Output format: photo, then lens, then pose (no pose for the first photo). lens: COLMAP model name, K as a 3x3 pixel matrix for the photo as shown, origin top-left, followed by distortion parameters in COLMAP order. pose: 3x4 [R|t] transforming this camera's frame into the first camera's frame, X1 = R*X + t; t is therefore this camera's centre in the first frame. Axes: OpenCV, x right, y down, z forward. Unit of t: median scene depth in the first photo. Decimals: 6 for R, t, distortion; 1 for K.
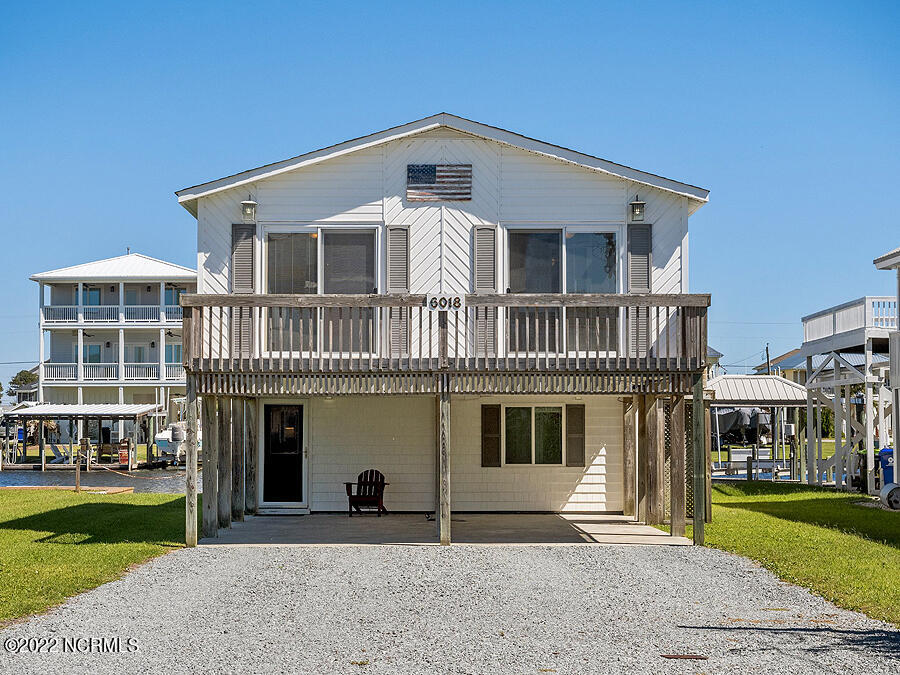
lens RADIAL K [[1759.8, 0, 449.1], [0, 1759.8, 342.5], [0, 0, 1]] dist [0.018385, 0.000000]
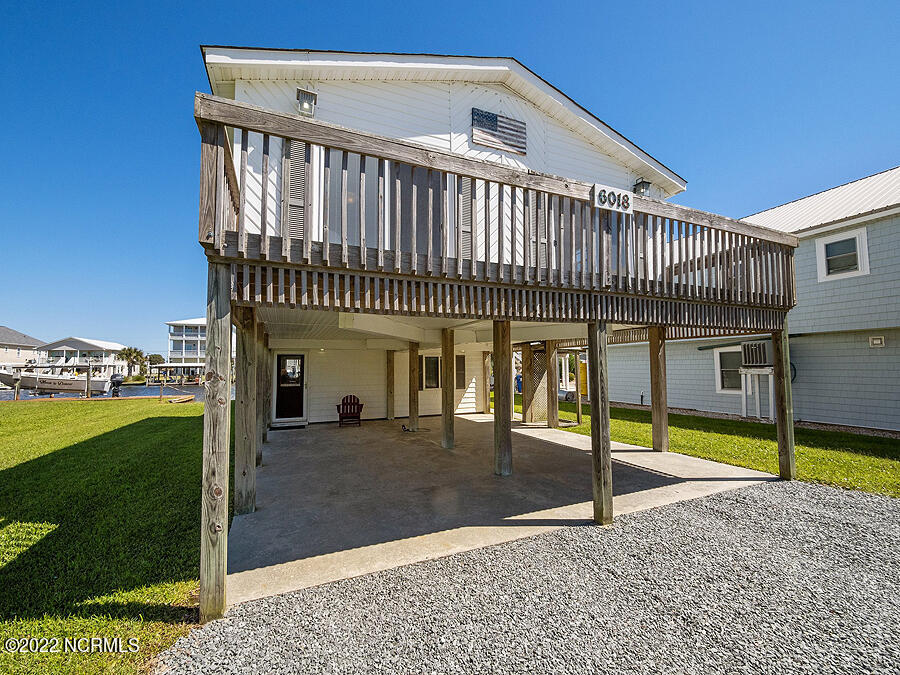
lens RADIAL K [[378.7, 0, 451.2], [0, 378.7, 343.6], [0, 0, 1]] dist [-0.007176, 0.000484]
pose [[0.922154, 0.014918, 0.386536, -0.116932], [-0.008220, 0.999786, -0.018975, 0.038928], [-0.386737, 0.014321, 0.922079, 0.806759]]
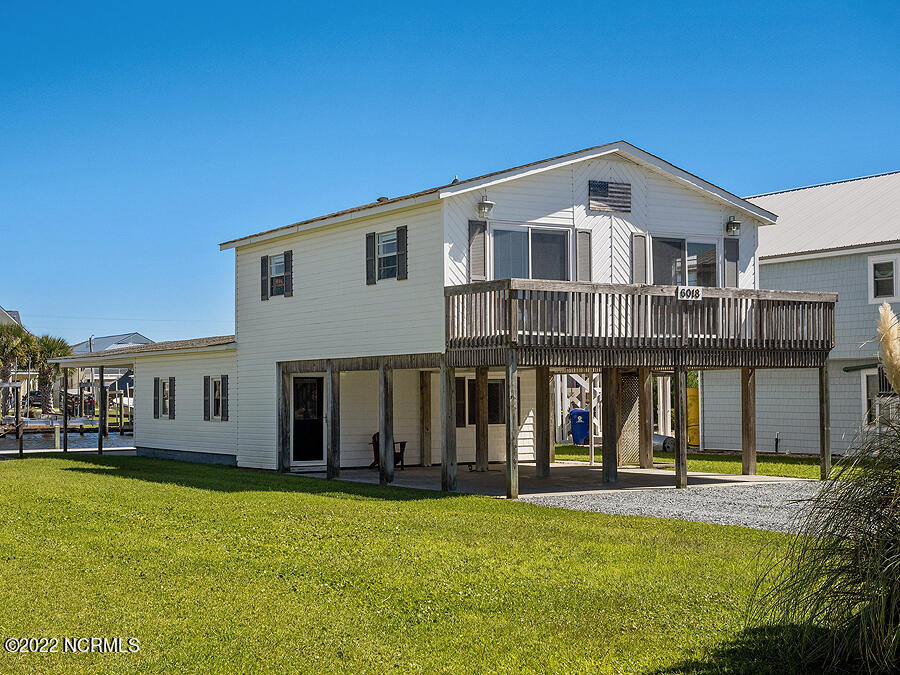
lens RADIAL K [[1331.5, 0, 450.5], [0, 1331.5, 332.7], [0, 0, 1]] dist [0.009415, 0.000000]
pose [[0.864327, 0.017061, 0.502640, -0.573027], [-0.016154, 0.999851, -0.006159, 0.012657], [-0.502670, -0.002796, 0.864474, 0.245038]]
